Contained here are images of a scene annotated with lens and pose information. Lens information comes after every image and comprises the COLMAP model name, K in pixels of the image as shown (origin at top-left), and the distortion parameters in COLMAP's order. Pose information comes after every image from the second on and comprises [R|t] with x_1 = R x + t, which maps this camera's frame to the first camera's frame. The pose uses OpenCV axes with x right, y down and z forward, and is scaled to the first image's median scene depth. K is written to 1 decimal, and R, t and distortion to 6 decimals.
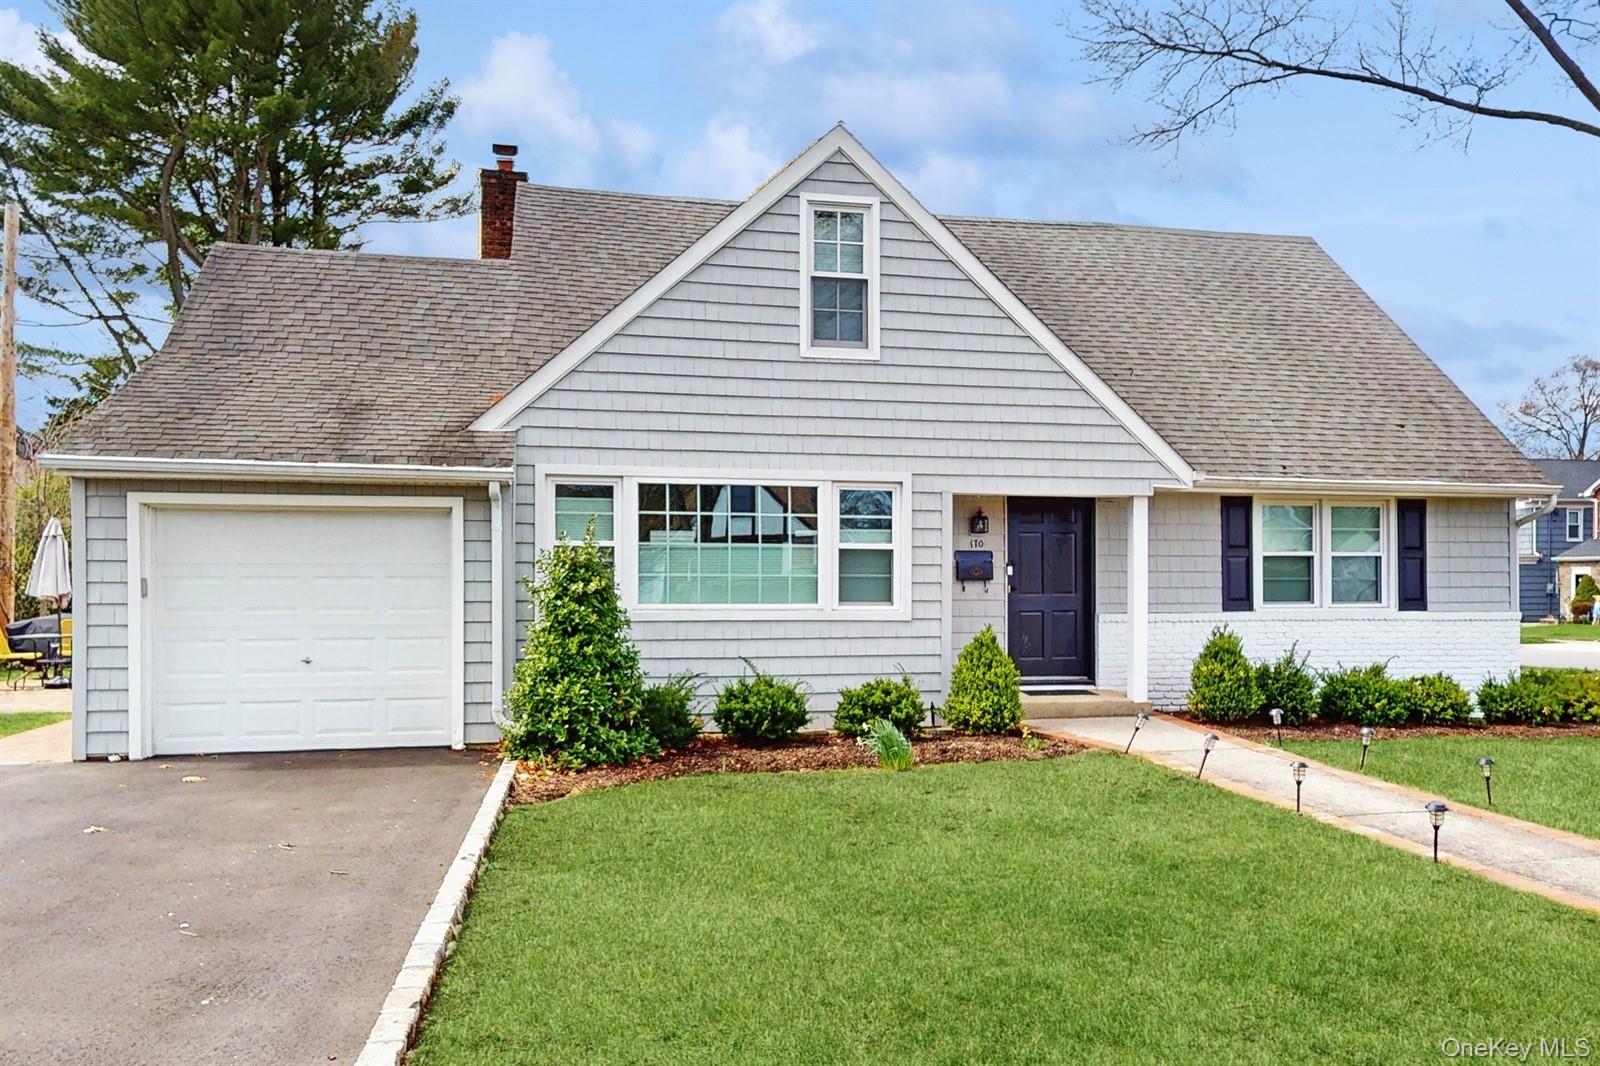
lens RADIAL K [[1143.8, 0, 800.0], [0, 1143.8, 533.0], [0, 0, 1]] dist [0.004532, -0.004632]
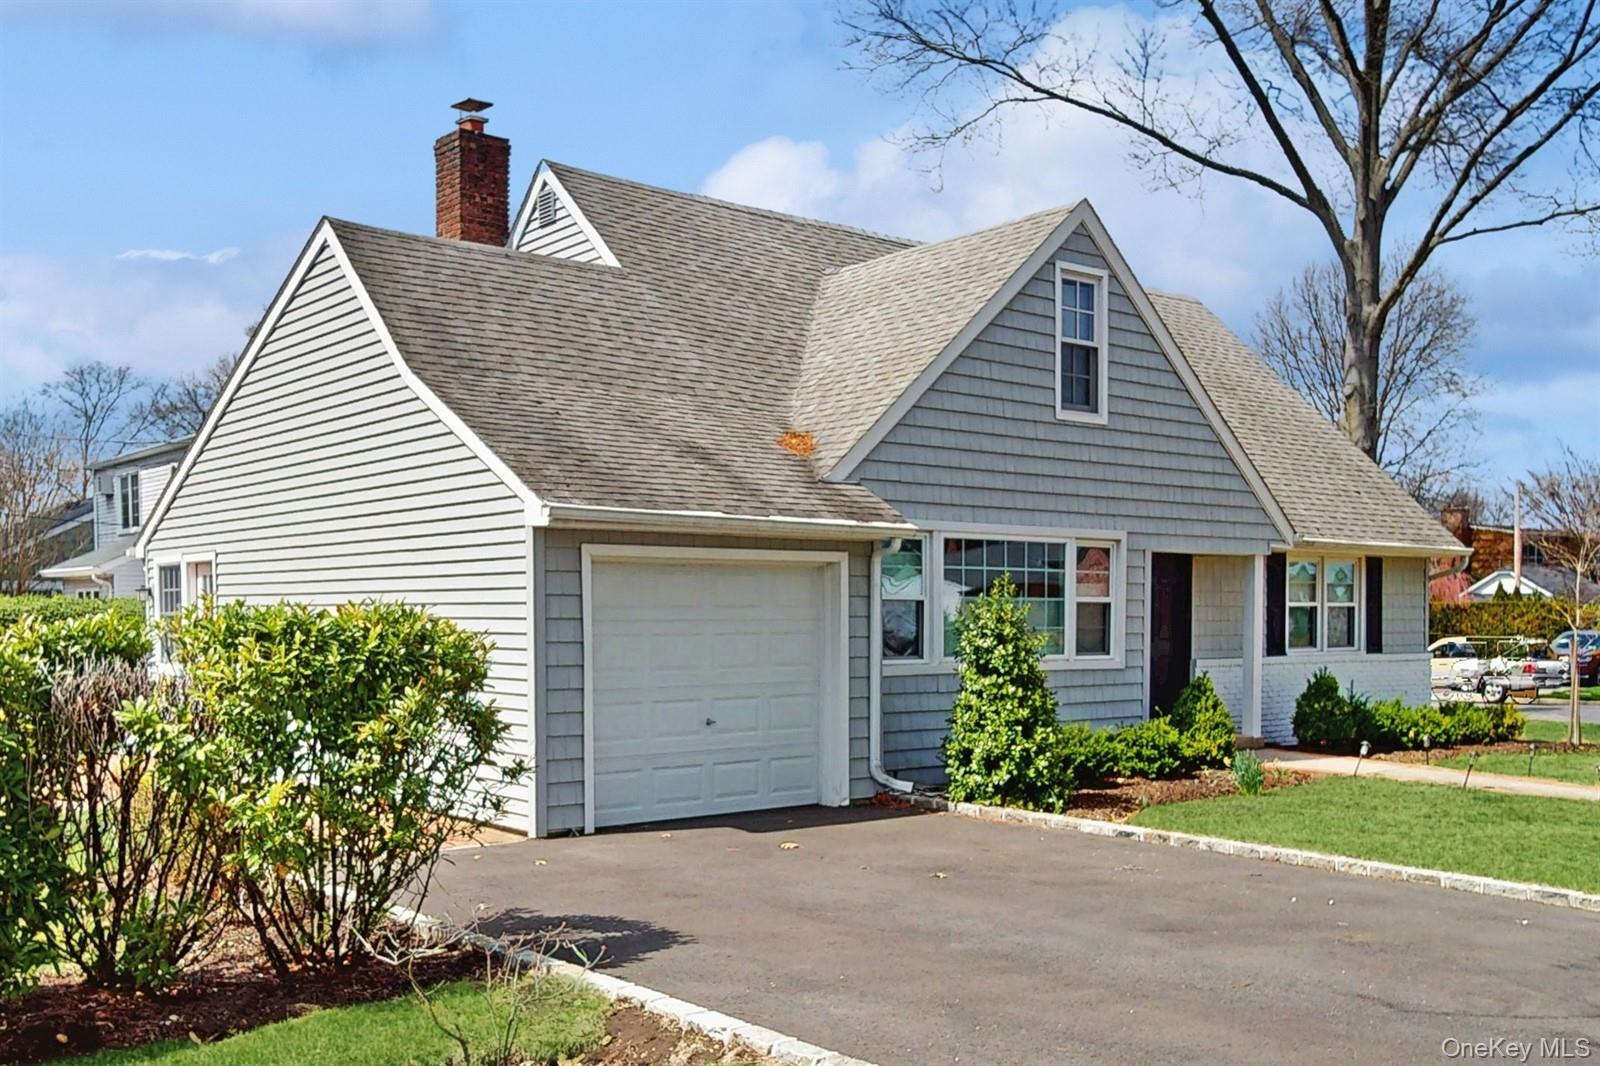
lens RADIAL K [[1518.8, 0, 800.1], [0, 1518.8, 606.5], [0, 0, 1]] dist [-0.002695, 0.002483]
pose [[0.896016, -0.000948, 0.444021, -0.812576], [-0.011491, 0.999613, 0.025321, -0.015232], [-0.443874, -0.027790, 0.895658, -0.141392]]
